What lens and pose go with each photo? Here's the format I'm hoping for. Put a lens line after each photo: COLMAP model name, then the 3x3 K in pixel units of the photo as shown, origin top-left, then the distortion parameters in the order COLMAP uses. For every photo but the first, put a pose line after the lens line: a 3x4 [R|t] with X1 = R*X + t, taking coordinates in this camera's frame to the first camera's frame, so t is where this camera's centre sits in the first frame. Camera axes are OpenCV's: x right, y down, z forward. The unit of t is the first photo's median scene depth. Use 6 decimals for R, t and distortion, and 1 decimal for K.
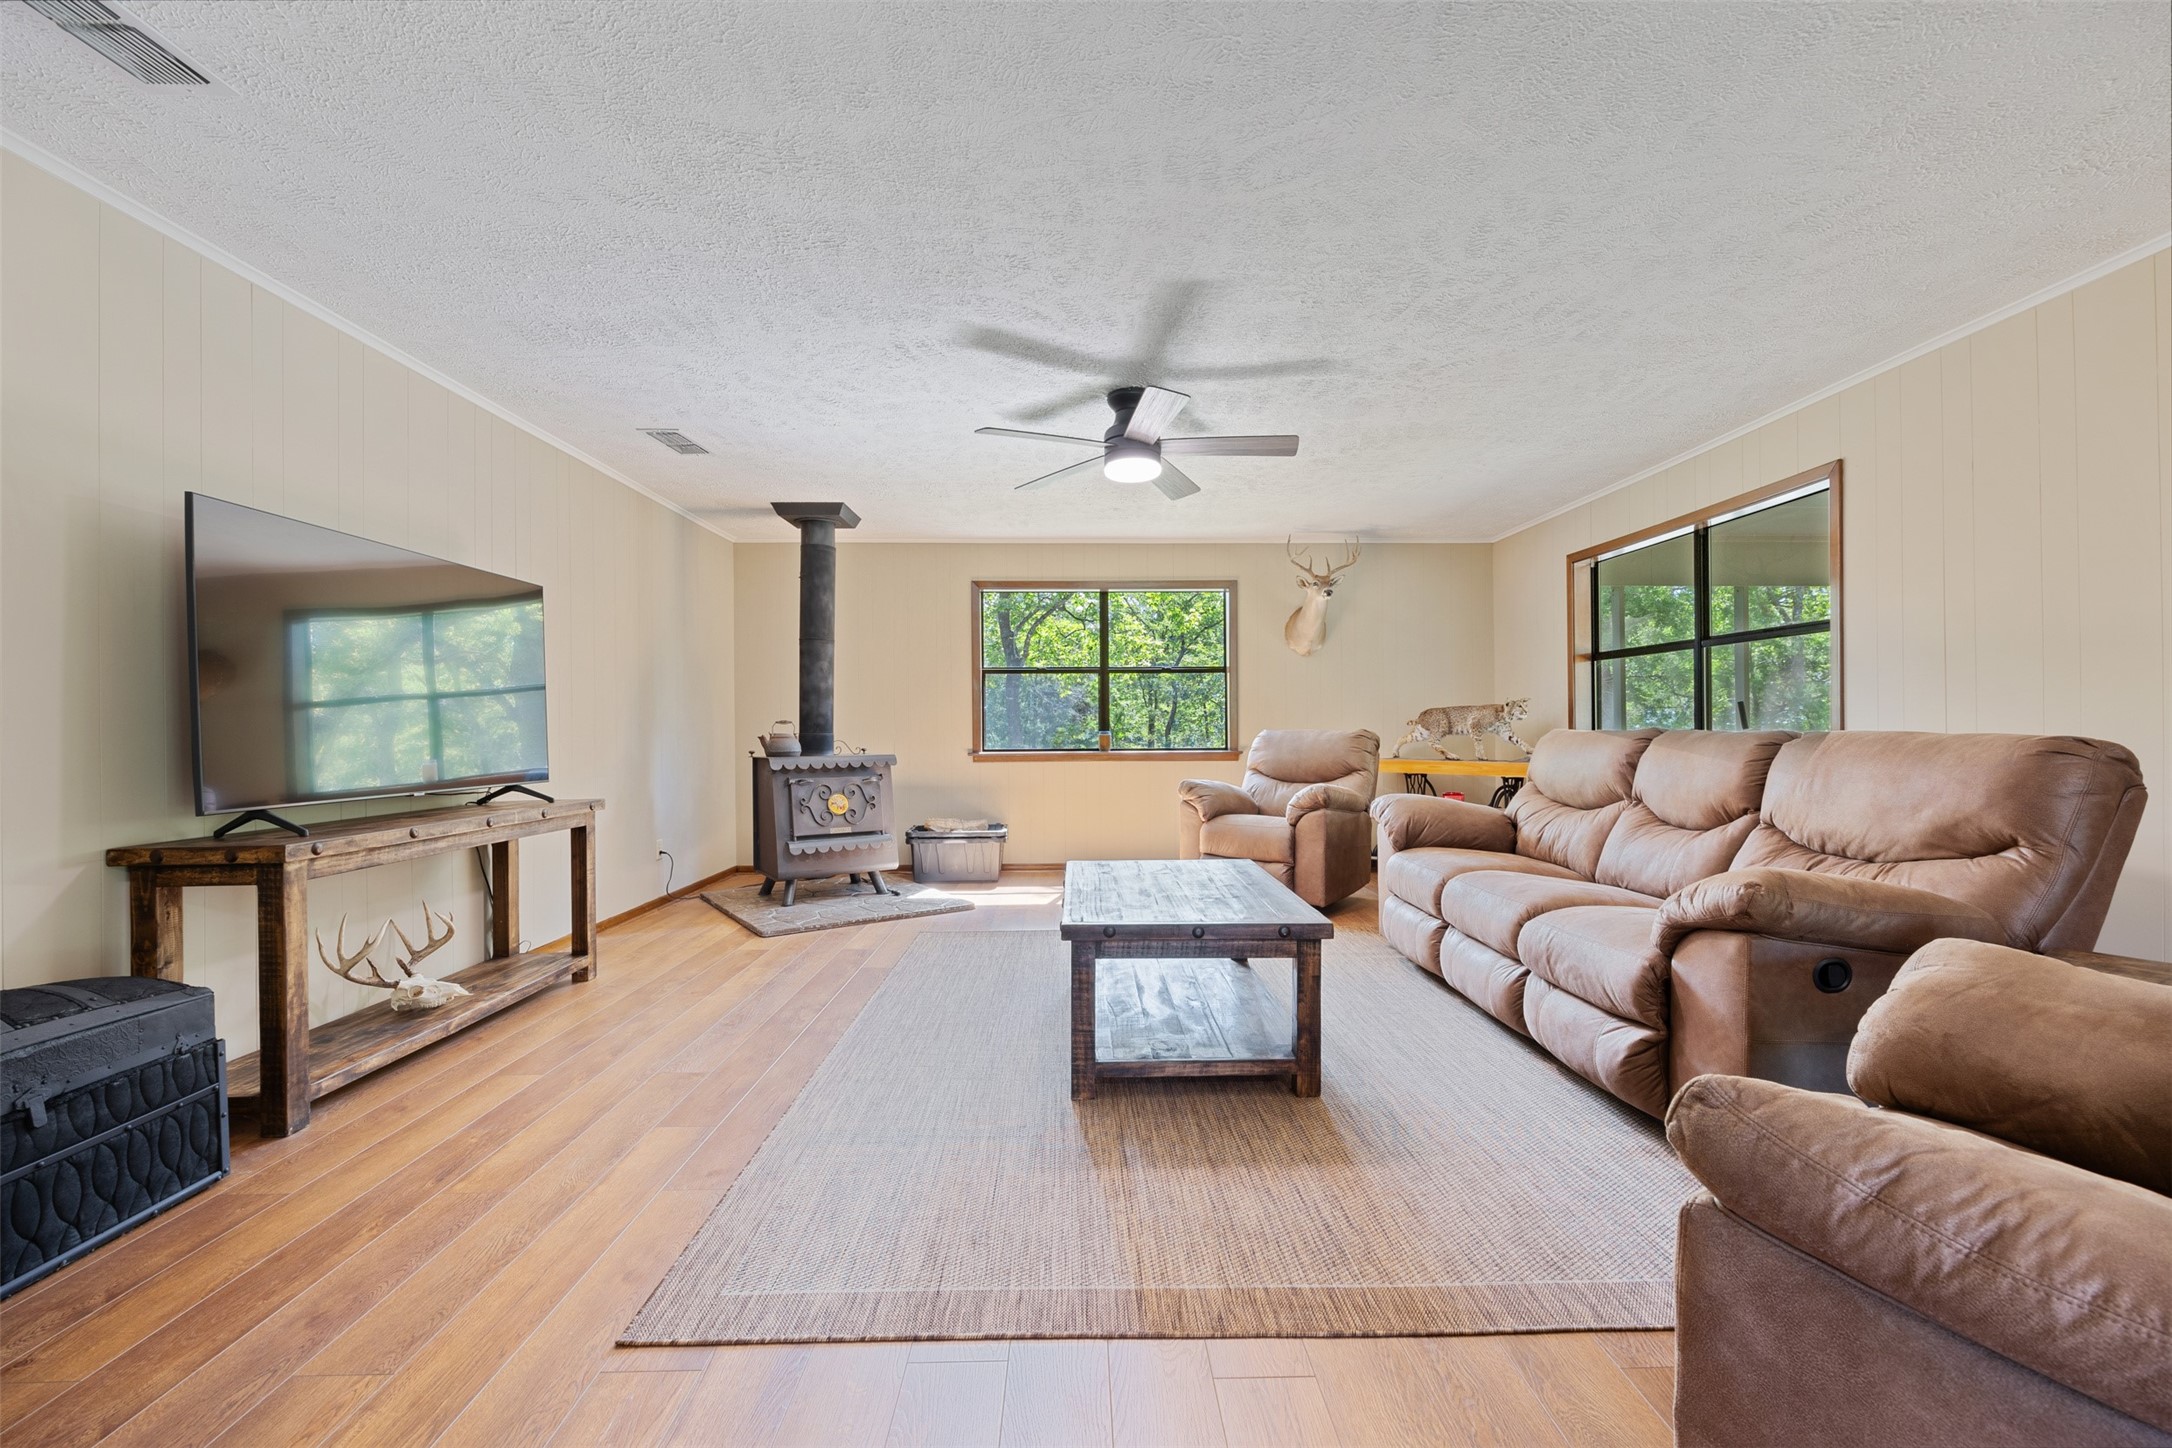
lens RADIAL K [[865.8, 0, 1092.3], [0, 865.8, 723.9], [0, 0, 1]] dist [-0.004148, 0.000607]
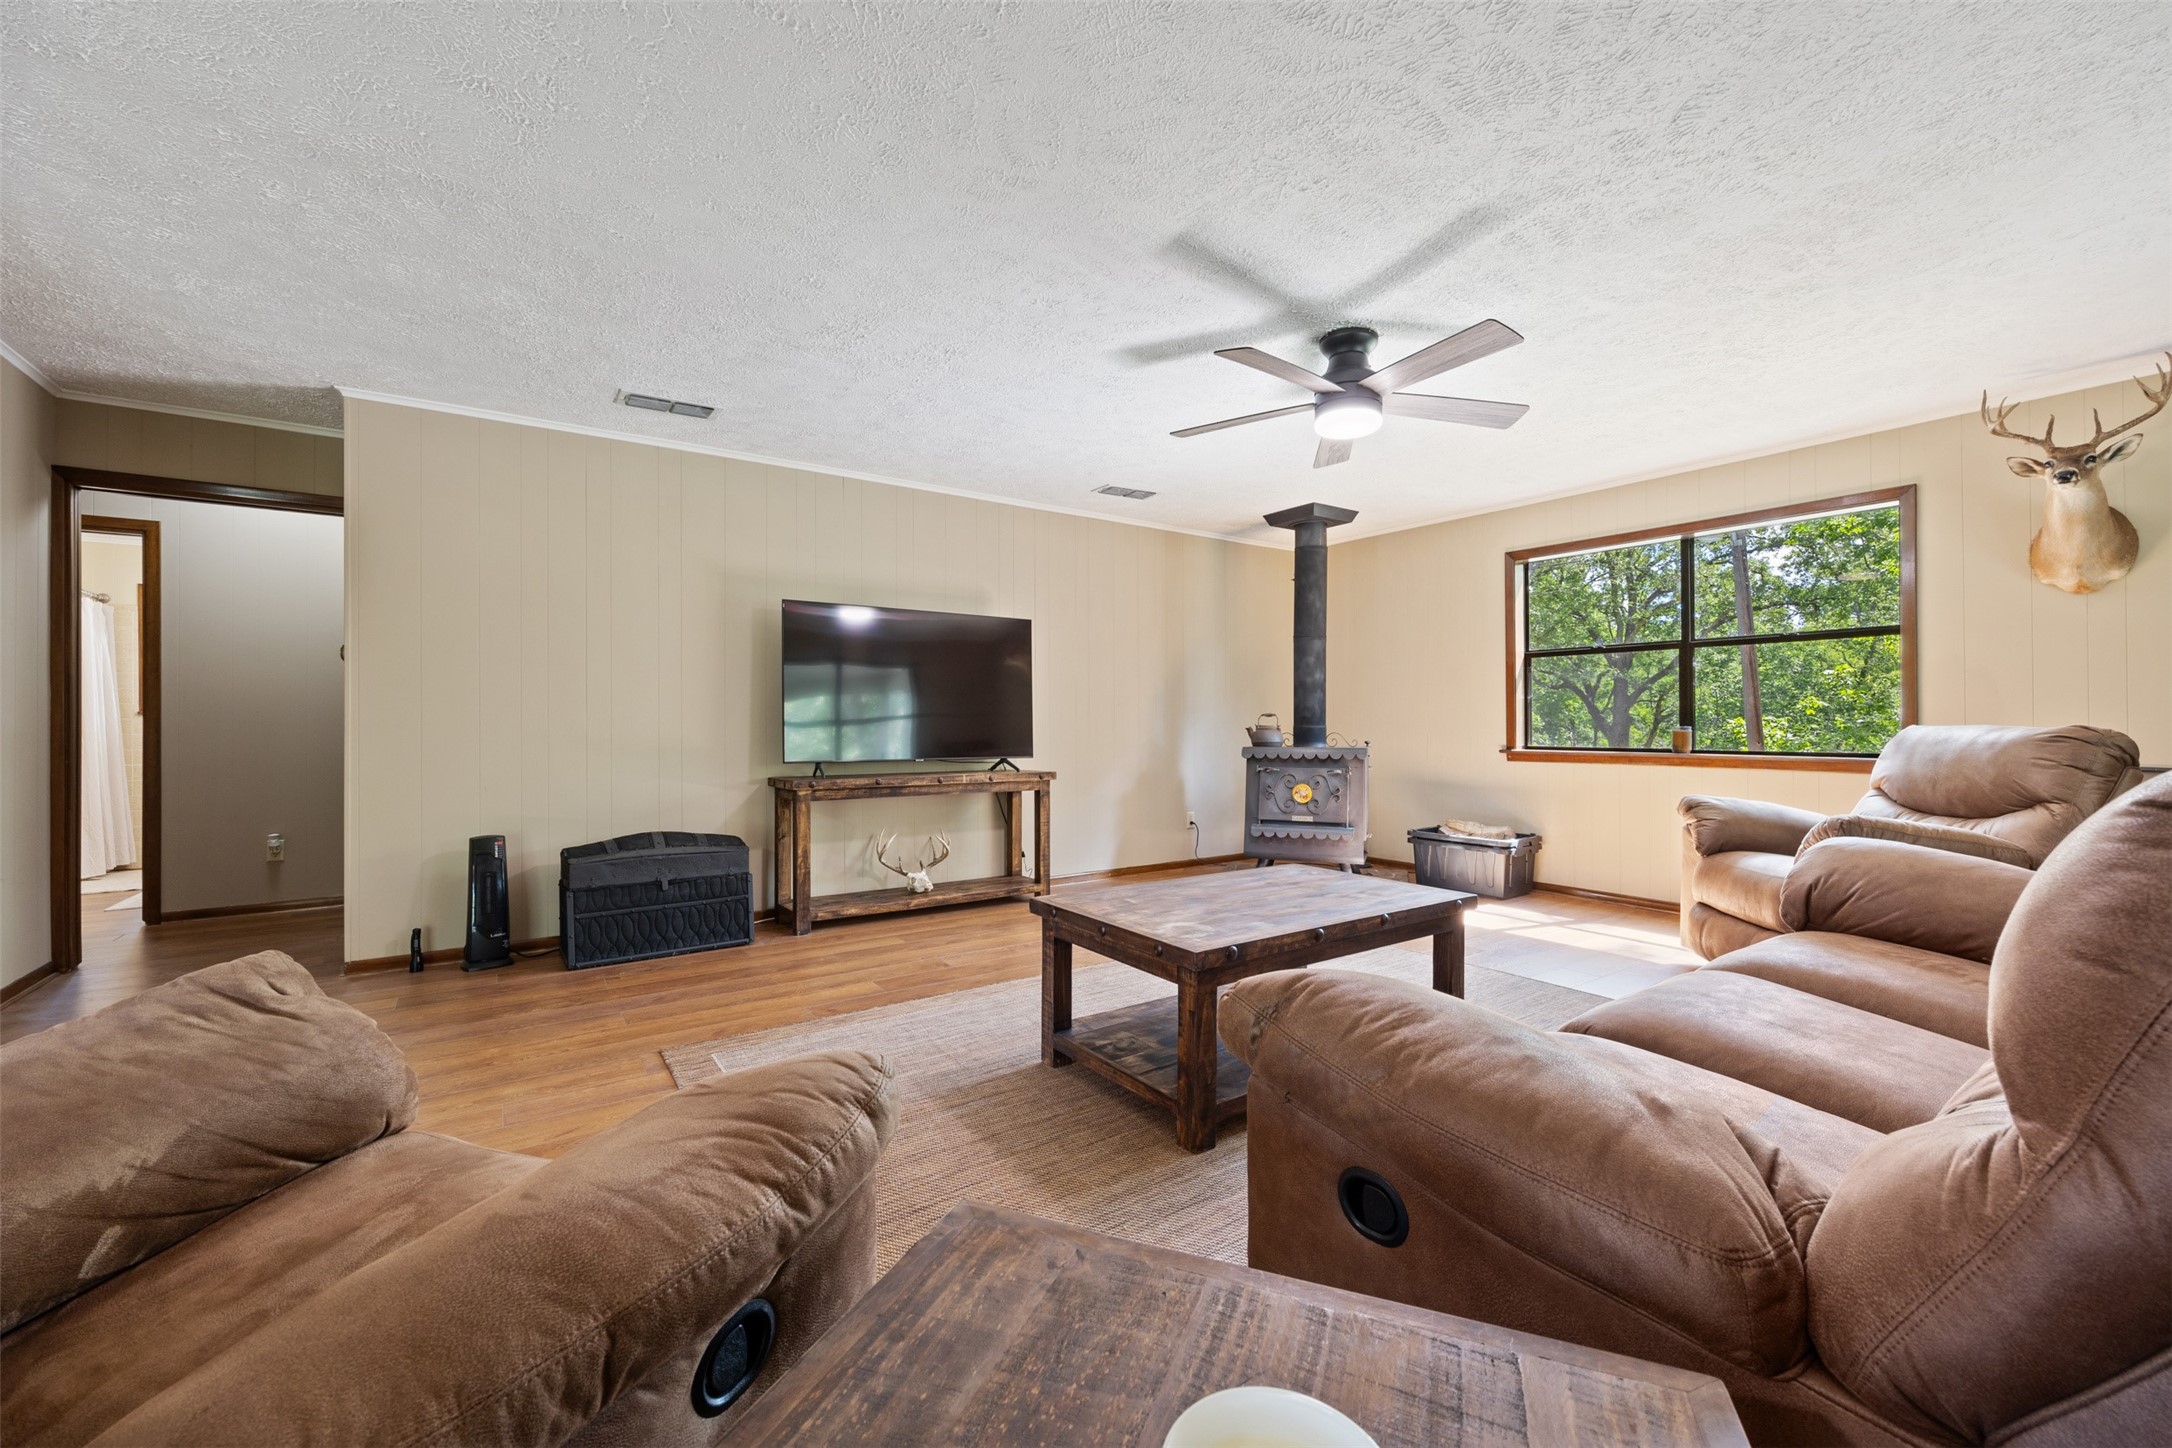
lens RADIAL K [[865.8, 0, 1100.5], [0, 865.8, 721.5], [0, 0, 1]] dist [-0.004148, 0.000607]
pose [[0.559355, 0.003687, -0.828920, 0.428656], [0.000381, 0.999989, 0.004704, 0.000822], [0.828928, -0.002947, 0.559347, 0.210941]]
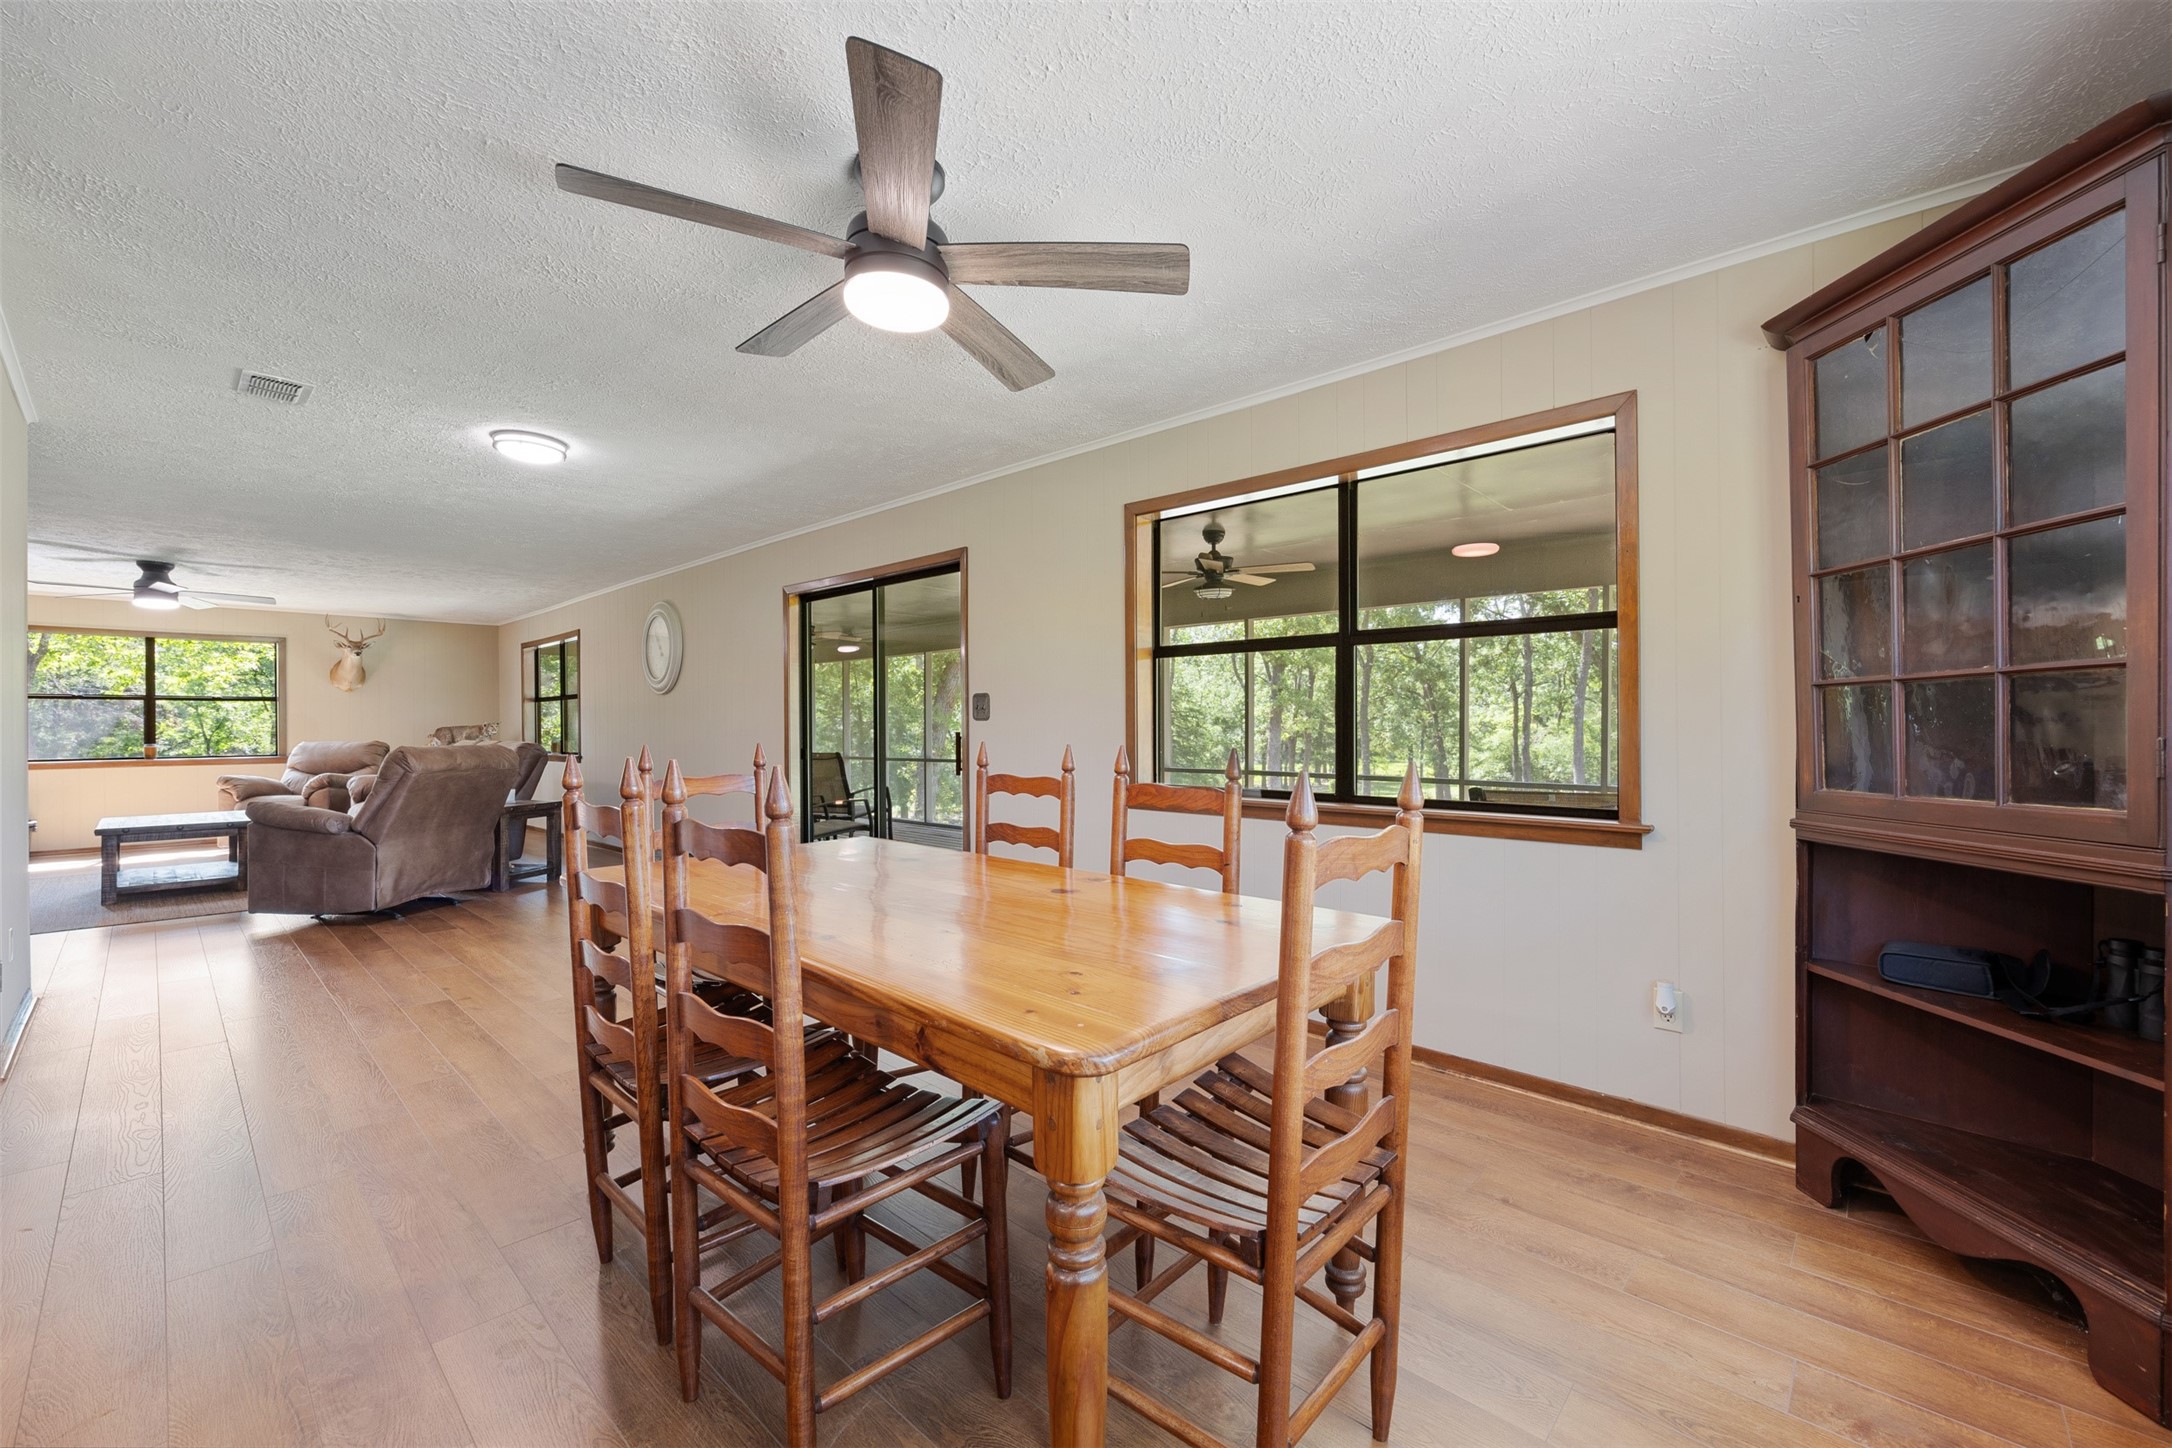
lens RADIAL K [[865.8, 0, 1093.5], [0, 865.8, 722.2], [0, 0, 1]] dist [-0.004148, 0.000607]
pose [[0.686962, 0.000386, 0.726693, 0.057236], [0.000909, 0.999999, -0.001391, -0.026607], [-0.726693, 0.001616, 0.686961, -1.171292]]
